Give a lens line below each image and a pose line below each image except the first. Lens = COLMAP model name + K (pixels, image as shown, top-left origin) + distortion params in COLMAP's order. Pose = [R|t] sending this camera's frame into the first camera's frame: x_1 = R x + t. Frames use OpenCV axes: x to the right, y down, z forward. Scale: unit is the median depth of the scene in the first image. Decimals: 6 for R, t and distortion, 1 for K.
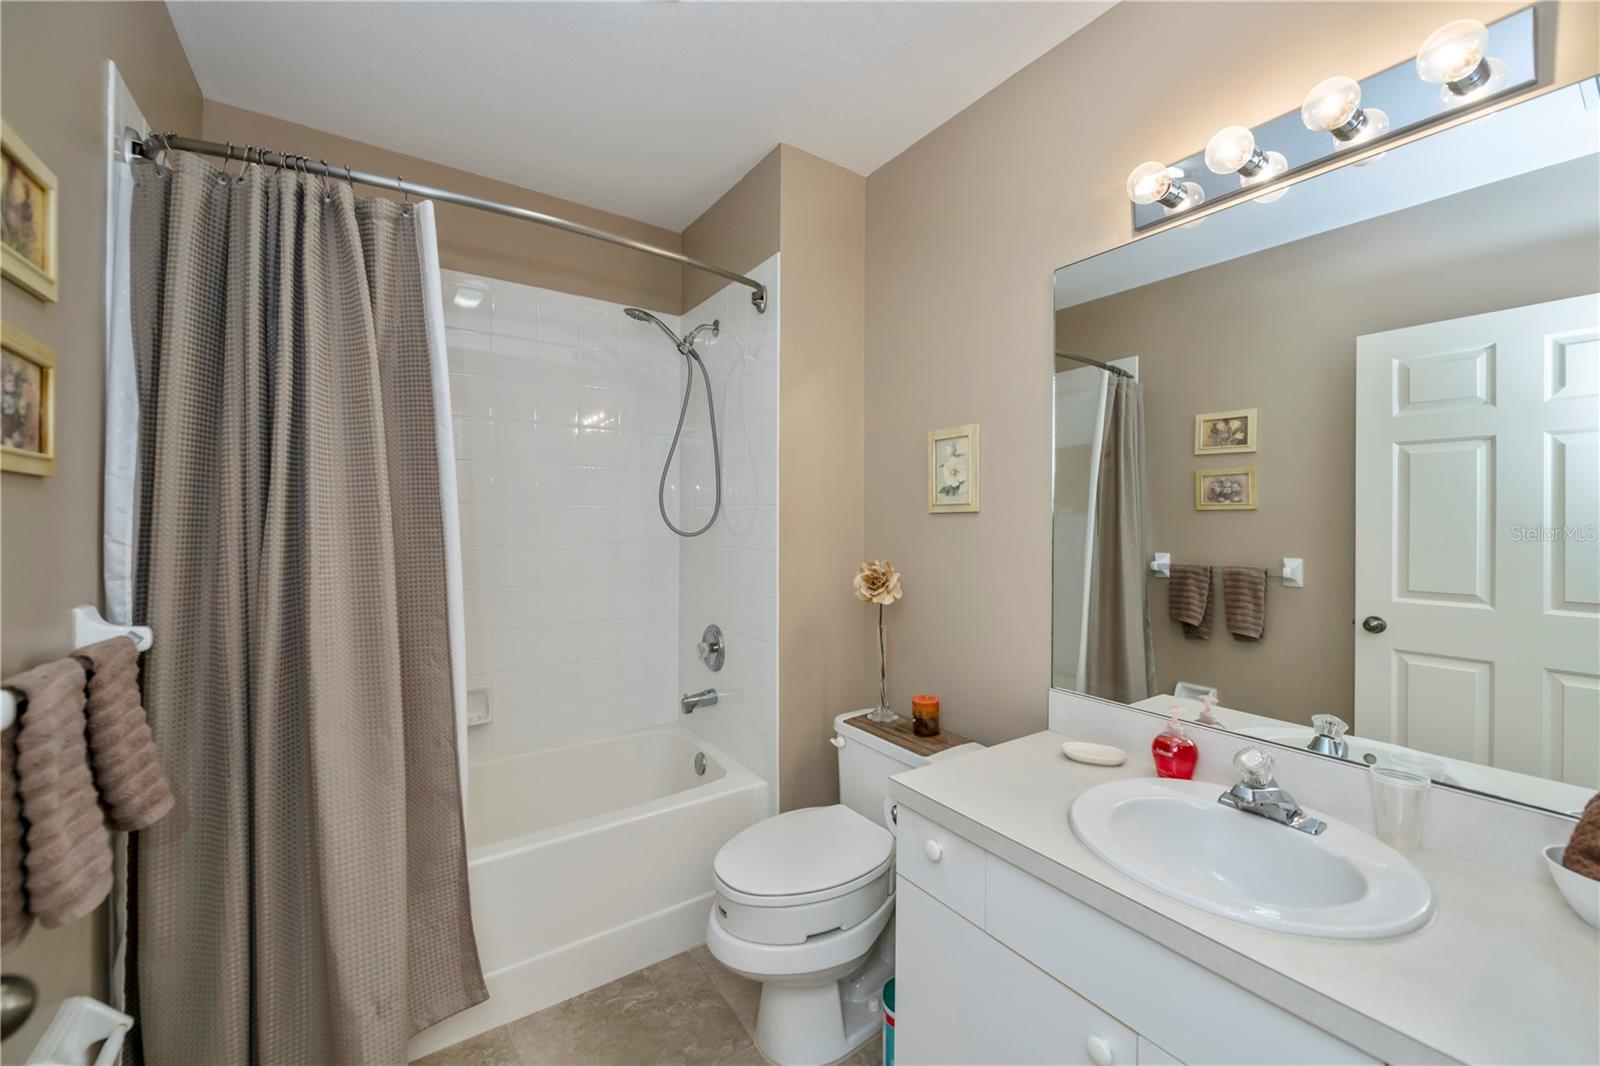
lens RADIAL K [[642.0, 0, 791.3], [0, 642.0, 524.6], [0, 0, 1]] dist [-0.001955, -0.002460]
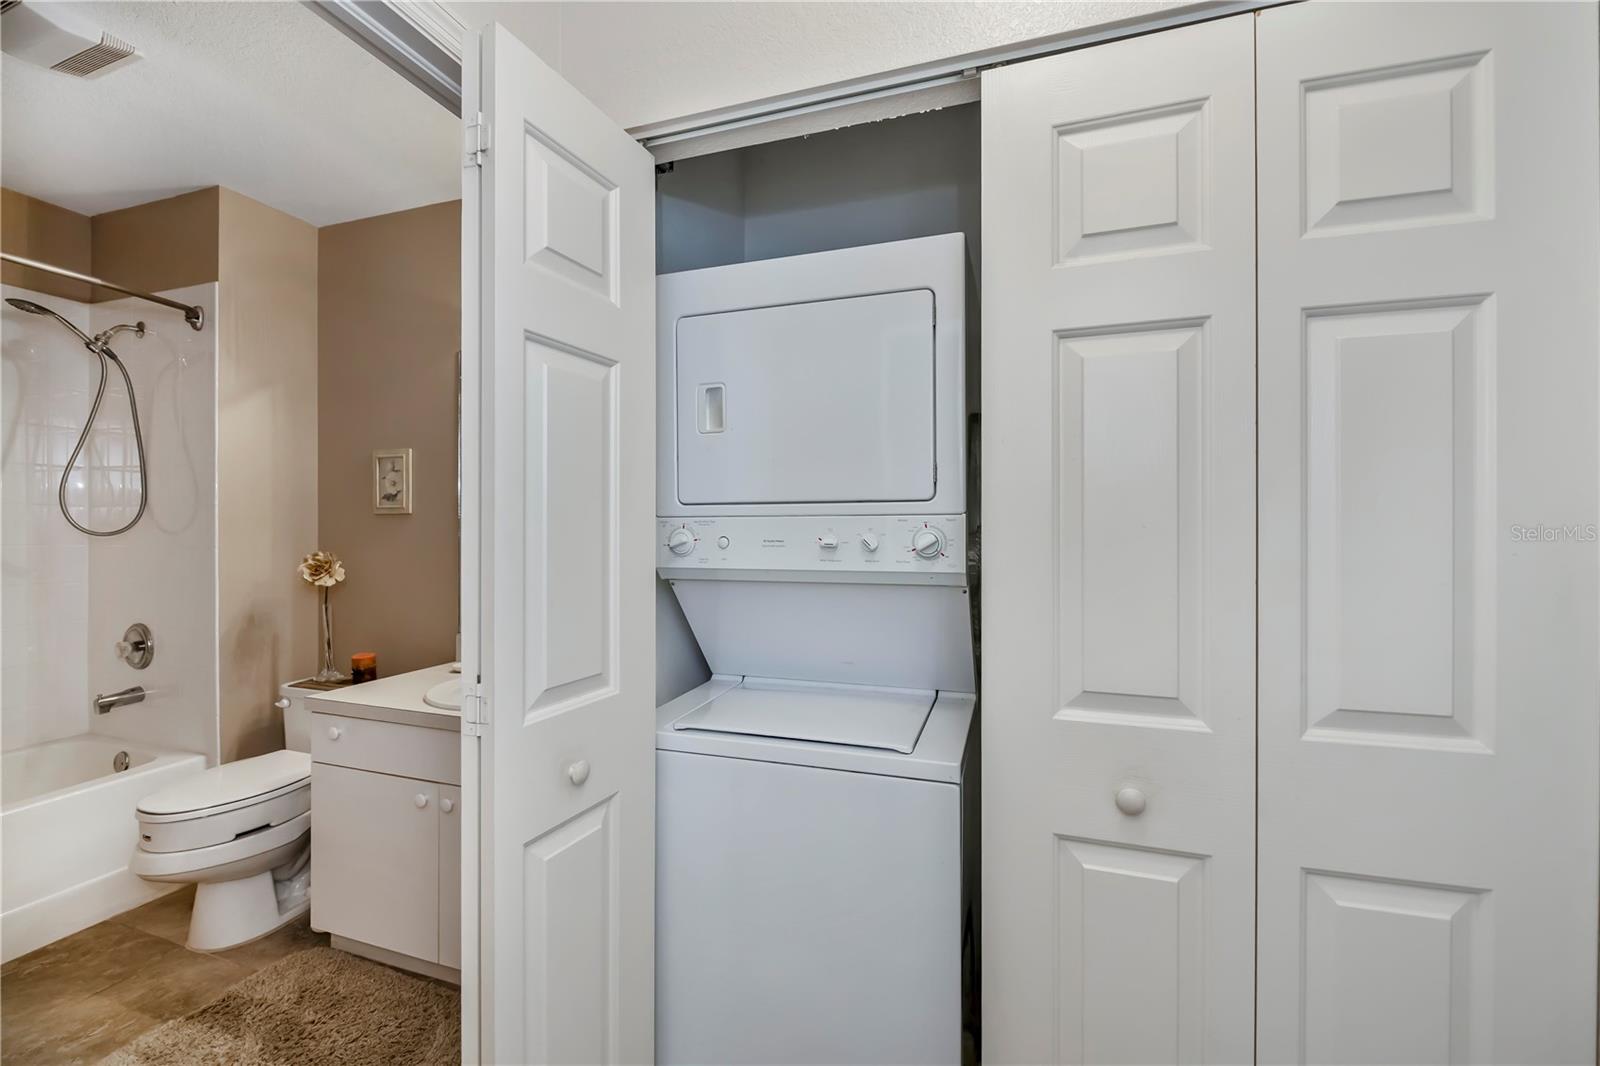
lens RADIAL K [[642.0, 0, 798.2], [0, 642.0, 526.6], [0, 0, 1]] dist [-0.001955, -0.002460]
pose [[0.781951, -0.004156, 0.623327, 0.081236], [0.002561, 0.999991, 0.003454, 0.004351], [-0.623335, -0.001105, 0.781954, -0.544478]]
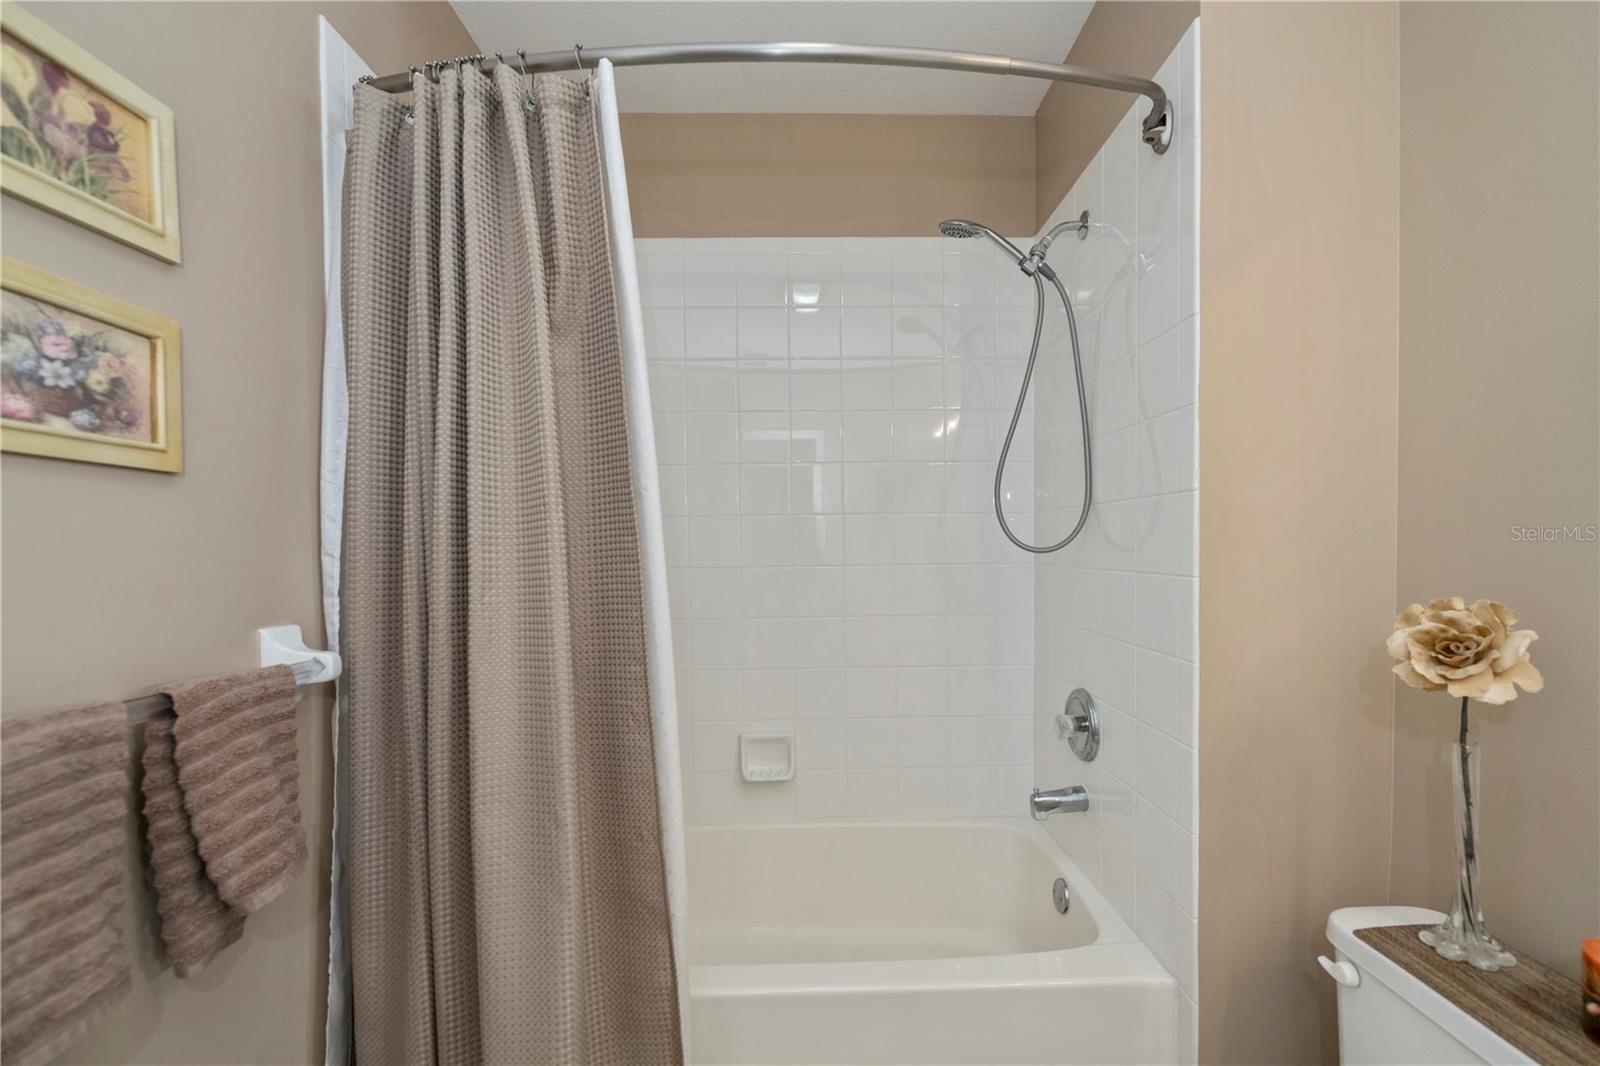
lens RADIAL K [[642.0, 0, 811.6], [0, 642.0, 564.2], [0, 0, 1]] dist [-0.001955, -0.002460]
pose [[0.844319, 0.001468, -0.535839, -0.005345], [0.009125, 0.999812, 0.017119, 0.020161], [0.535763, -0.019343, 0.844147, 0.385907]]
